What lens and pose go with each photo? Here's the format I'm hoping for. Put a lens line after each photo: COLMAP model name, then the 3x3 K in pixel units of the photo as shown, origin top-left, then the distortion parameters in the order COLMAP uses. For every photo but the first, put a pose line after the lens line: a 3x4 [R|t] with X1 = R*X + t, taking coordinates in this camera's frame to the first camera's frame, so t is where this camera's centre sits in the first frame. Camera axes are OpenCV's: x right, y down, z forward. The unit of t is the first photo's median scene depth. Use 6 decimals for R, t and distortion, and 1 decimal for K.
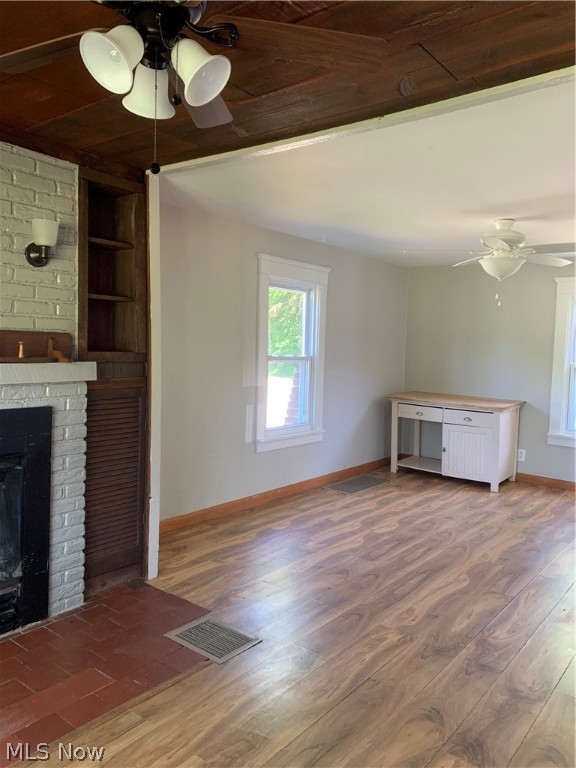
lens RADIAL K [[580.0, 0, 288.2], [0, 580.0, 377.9], [0, 0, 1]] dist [0.012963, -0.001093]
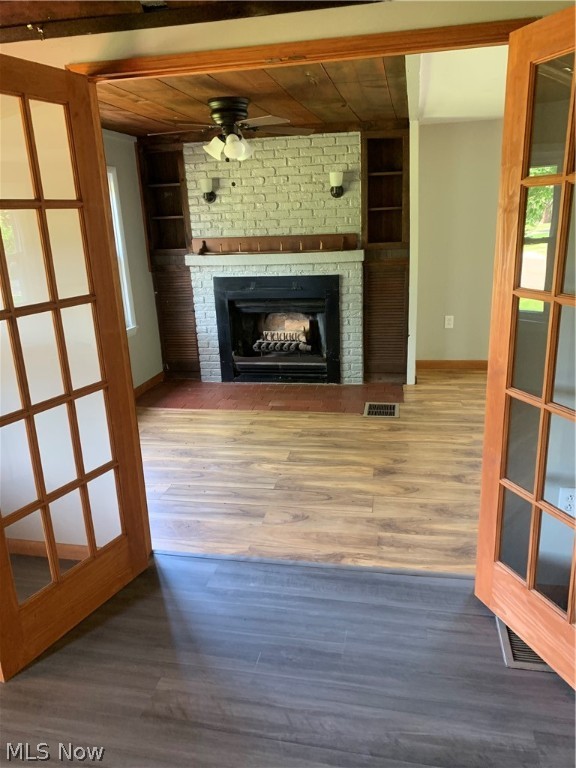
lens RADIAL K [[580.0, 0, 286.9], [0, 580.0, 387.3], [0, 0, 1]] dist [0.012963, -0.001093]
pose [[0.455043, 0.197636, -0.868260, 1.196464], [0.012213, 0.973582, 0.228011, -0.026570], [0.890386, -0.114359, 0.440608, -0.028474]]
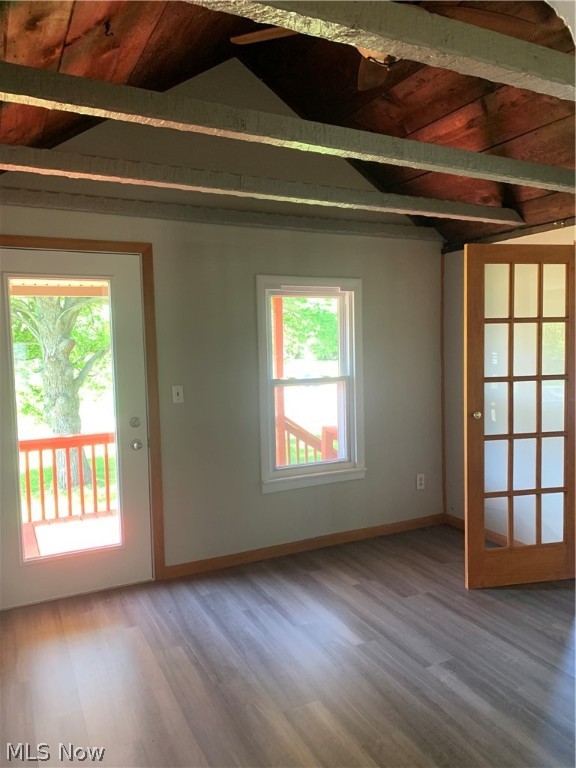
lens RADIAL K [[580.0, 0, 291.3], [0, 580.0, 383.9], [0, 0, 1]] dist [0.012963, -0.001093]
pose [[-0.417956, 0.032292, -0.907893, 1.741352], [-0.040176, 0.997733, 0.053983, 0.004215], [0.907579, 0.059038, -0.415711, 0.083662]]
